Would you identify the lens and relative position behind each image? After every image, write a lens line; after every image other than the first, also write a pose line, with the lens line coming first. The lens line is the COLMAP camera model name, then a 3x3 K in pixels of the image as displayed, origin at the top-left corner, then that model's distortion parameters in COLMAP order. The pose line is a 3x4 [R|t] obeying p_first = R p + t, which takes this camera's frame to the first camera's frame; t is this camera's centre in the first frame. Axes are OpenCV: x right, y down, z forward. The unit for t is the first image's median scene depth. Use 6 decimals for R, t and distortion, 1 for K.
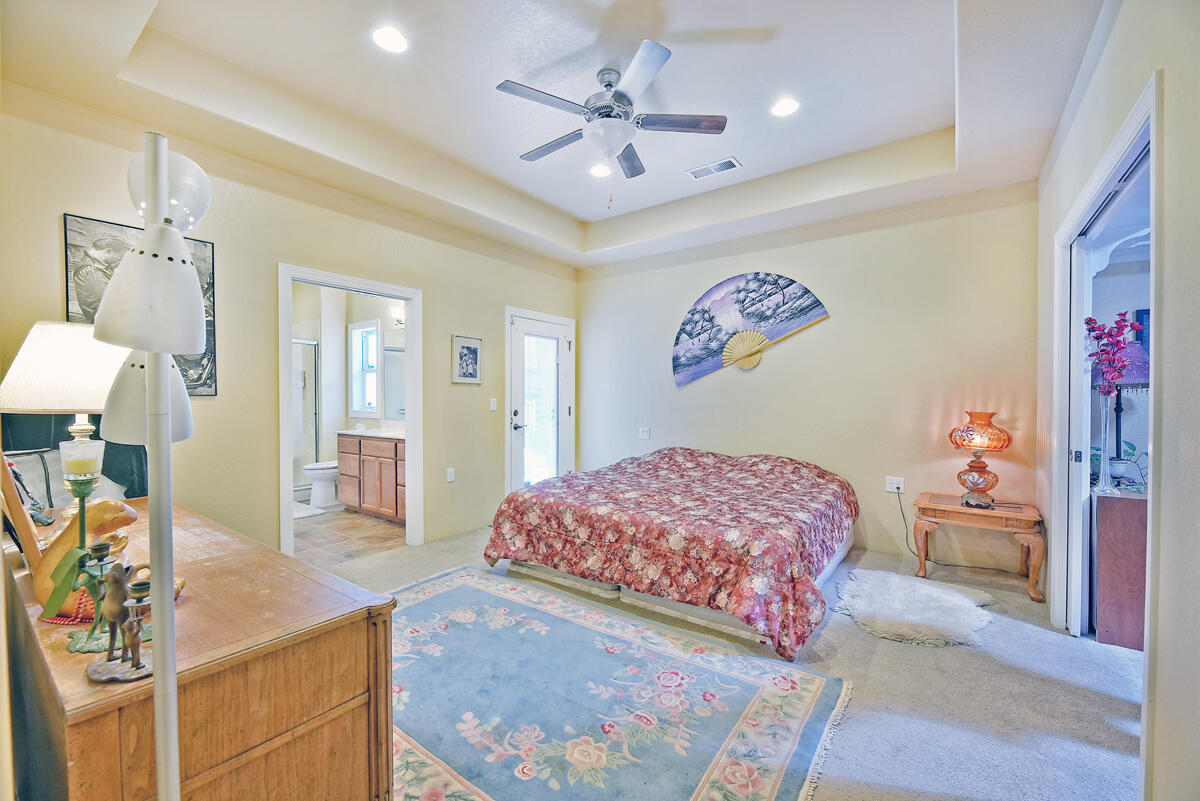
lens RADIAL K [[486.0, 0, 606.7], [0, 486.0, 402.3], [0, 0, 1]] dist [0.001643, -0.003306]
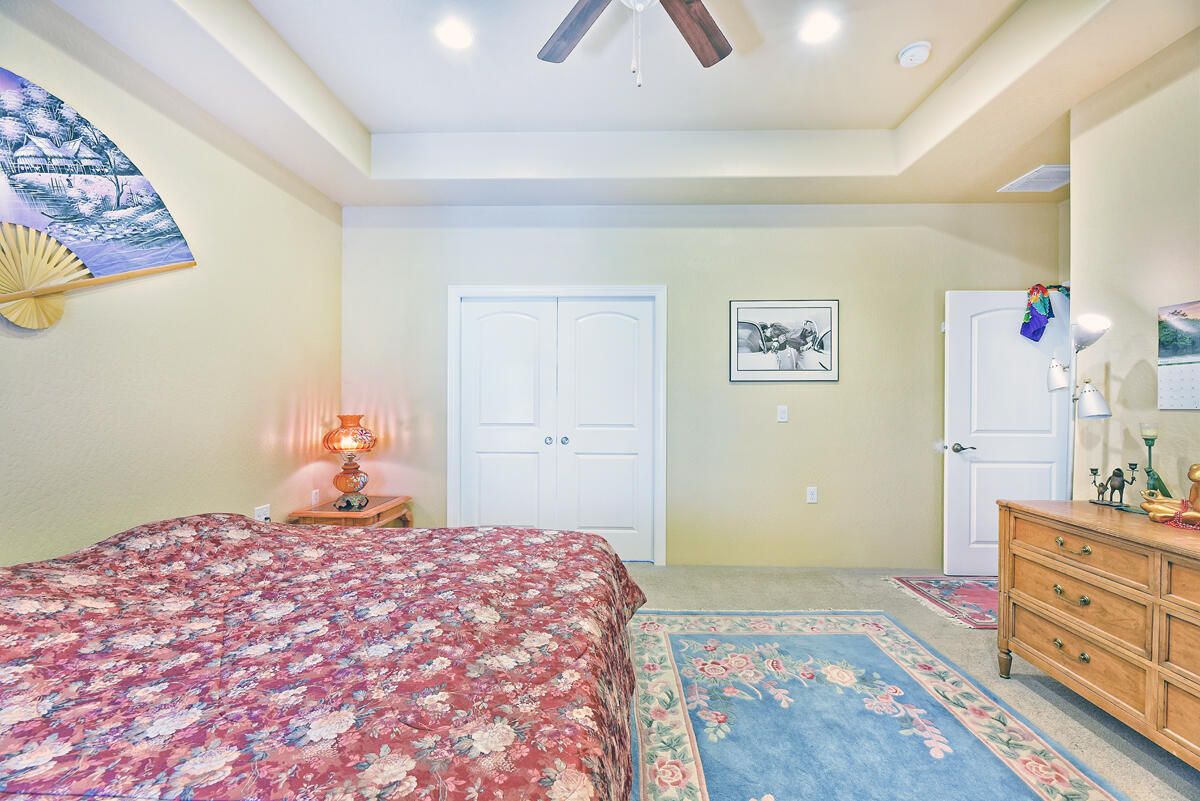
lens RADIAL K [[486.0, 0, 601.3], [0, 486.0, 400.7], [0, 0, 1]] dist [0.001643, -0.003306]
pose [[-0.566853, 0.000502, 0.823819, -0.293253], [0.010963, 0.999916, 0.006934, -0.009520], [-0.823746, 0.012962, -0.566811, 0.875701]]
